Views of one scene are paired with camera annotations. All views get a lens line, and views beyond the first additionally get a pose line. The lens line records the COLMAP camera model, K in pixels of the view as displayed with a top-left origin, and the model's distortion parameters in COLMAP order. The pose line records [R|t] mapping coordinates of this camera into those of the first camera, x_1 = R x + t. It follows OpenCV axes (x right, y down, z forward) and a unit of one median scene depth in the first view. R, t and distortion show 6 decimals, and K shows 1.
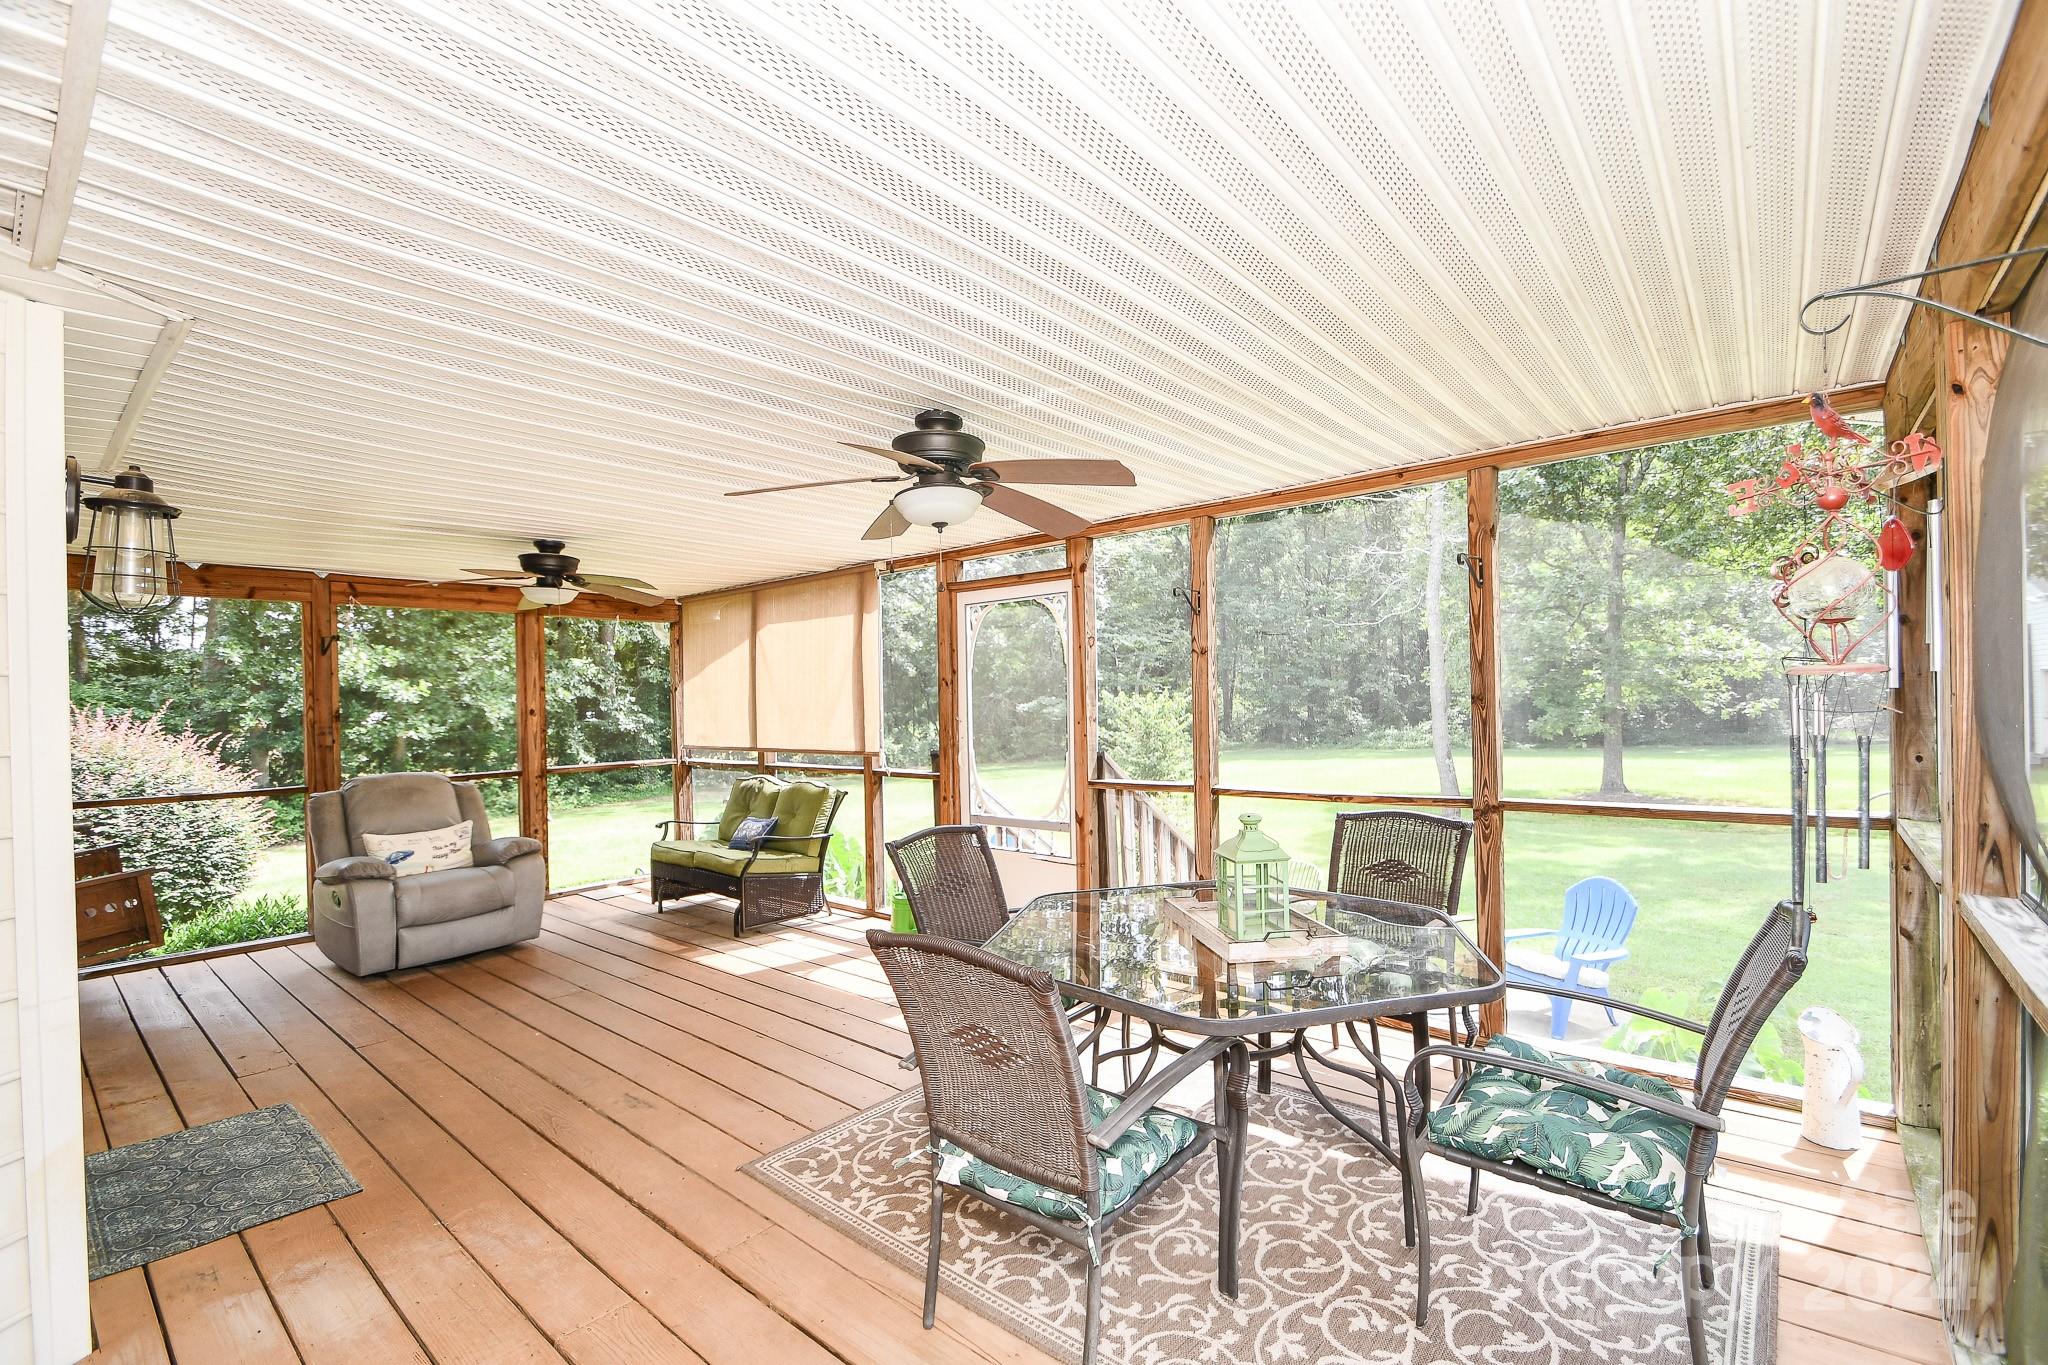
lens RADIAL K [[904.1, 0, 1020.7], [0, 904.1, 695.9], [0, 0, 1]] dist [0.014809, -0.019297]
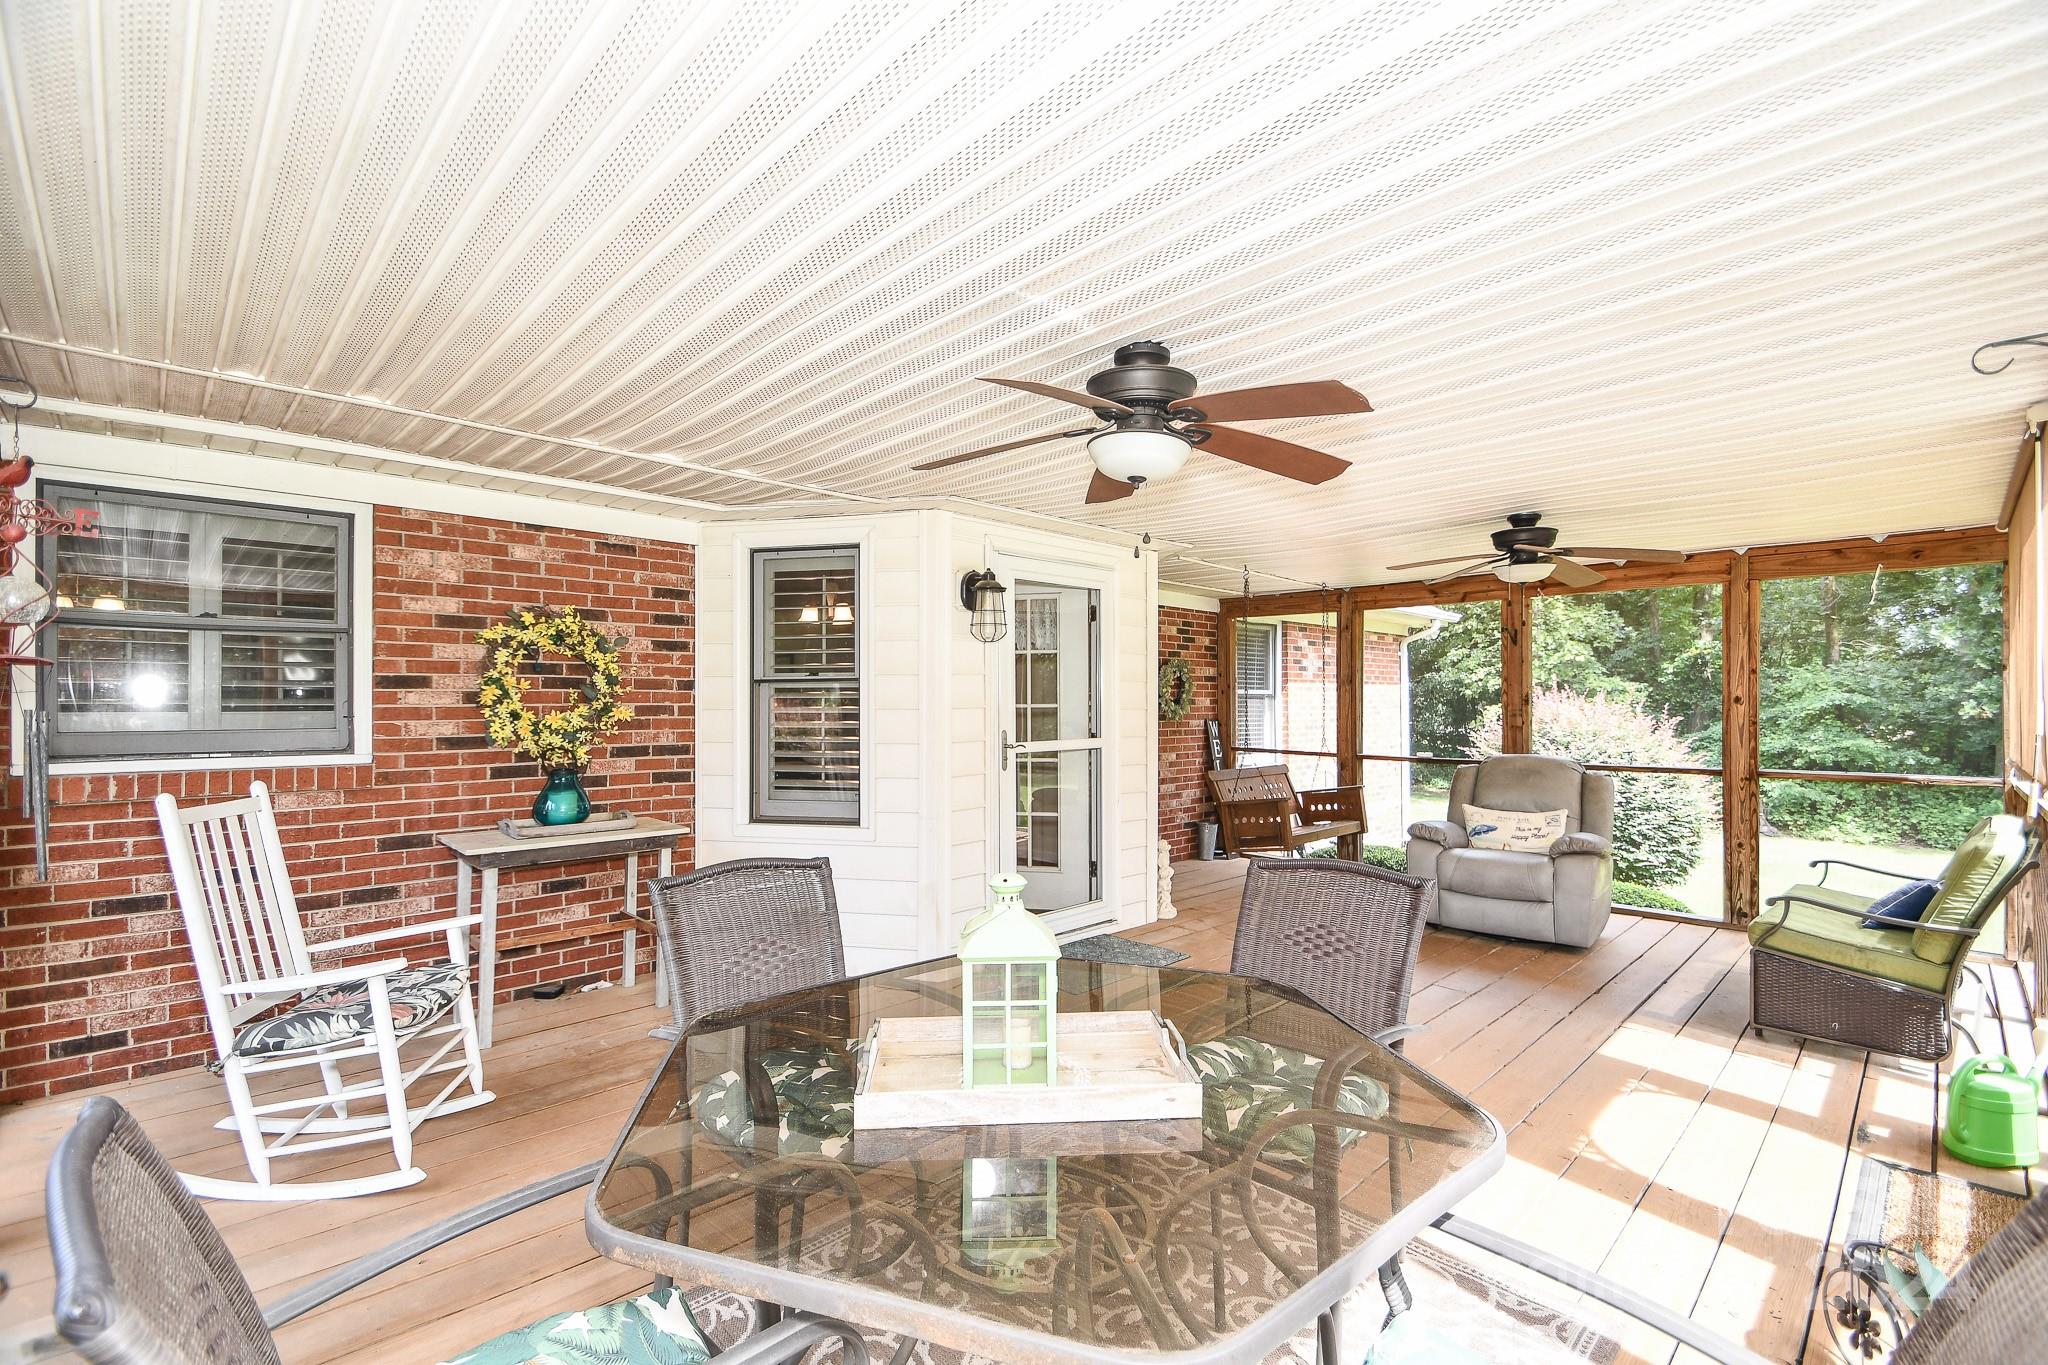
lens RADIAL K [[889.9, 0, 1018.0], [0, 889.9, 697.5], [0, 0, 1]] dist [0.013736, -0.016754]
pose [[-0.097884, 0.013367, -0.995108, 0.431291], [0.005835, 0.999900, 0.012858, 0.001807], [0.995181, -0.004548, -0.097953, 0.553695]]
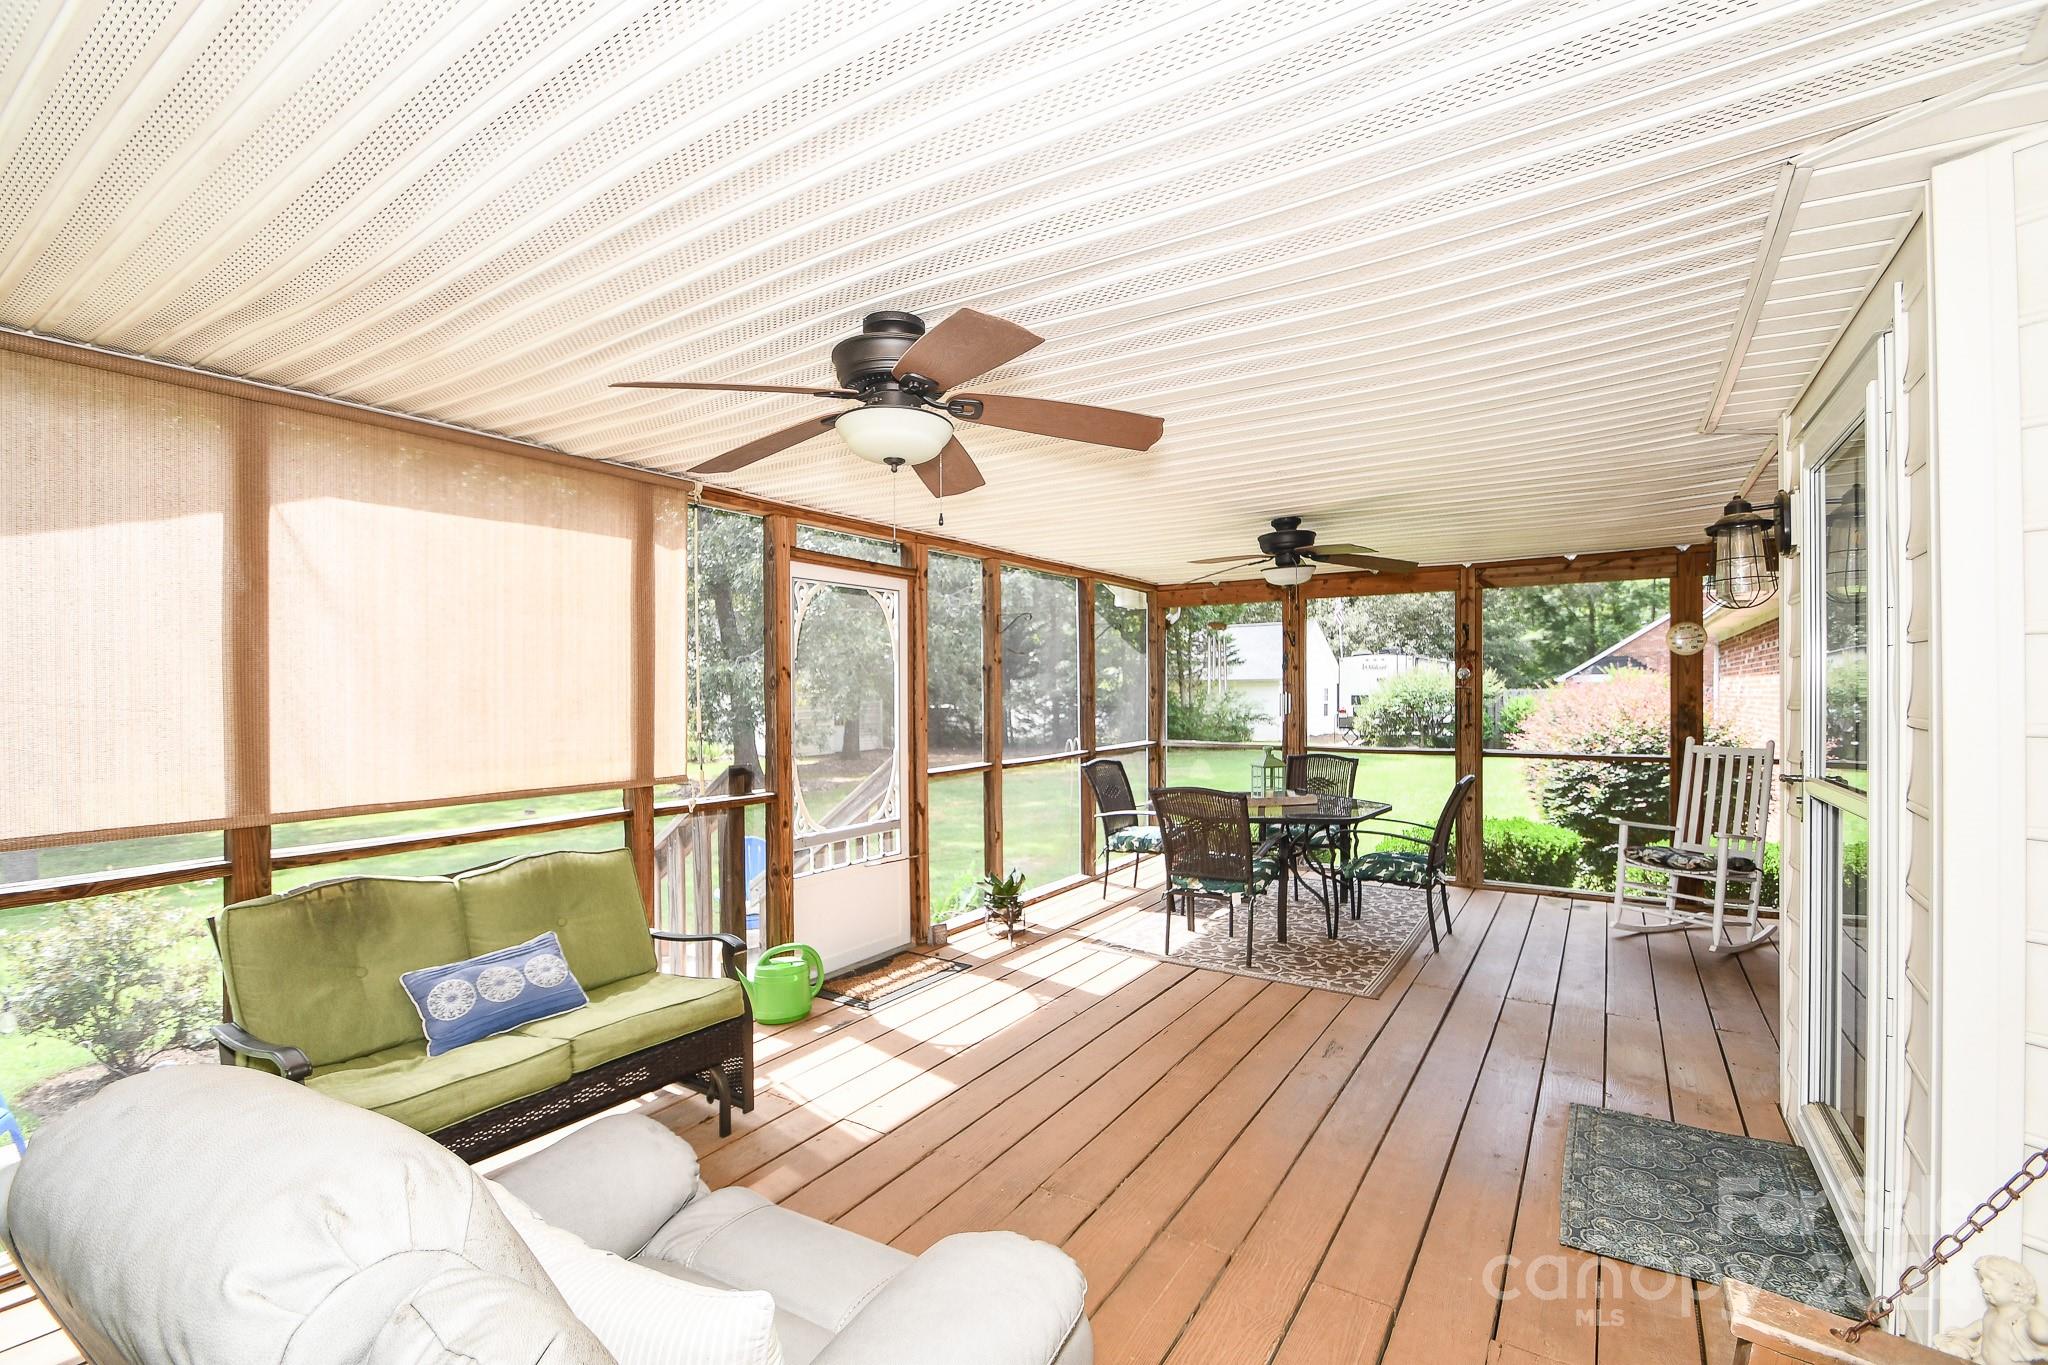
lens RADIAL K [[904.1, 0, 1020.7], [0, 904.1, 695.9], [0, 0, 1]] dist [0.014809, -0.019297]
pose [[-0.133945, 0.012330, 0.990912, -0.932258], [0.008346, 0.999901, -0.011314, 0.017110], [-0.990954, 0.006755, -0.134035, 0.963746]]
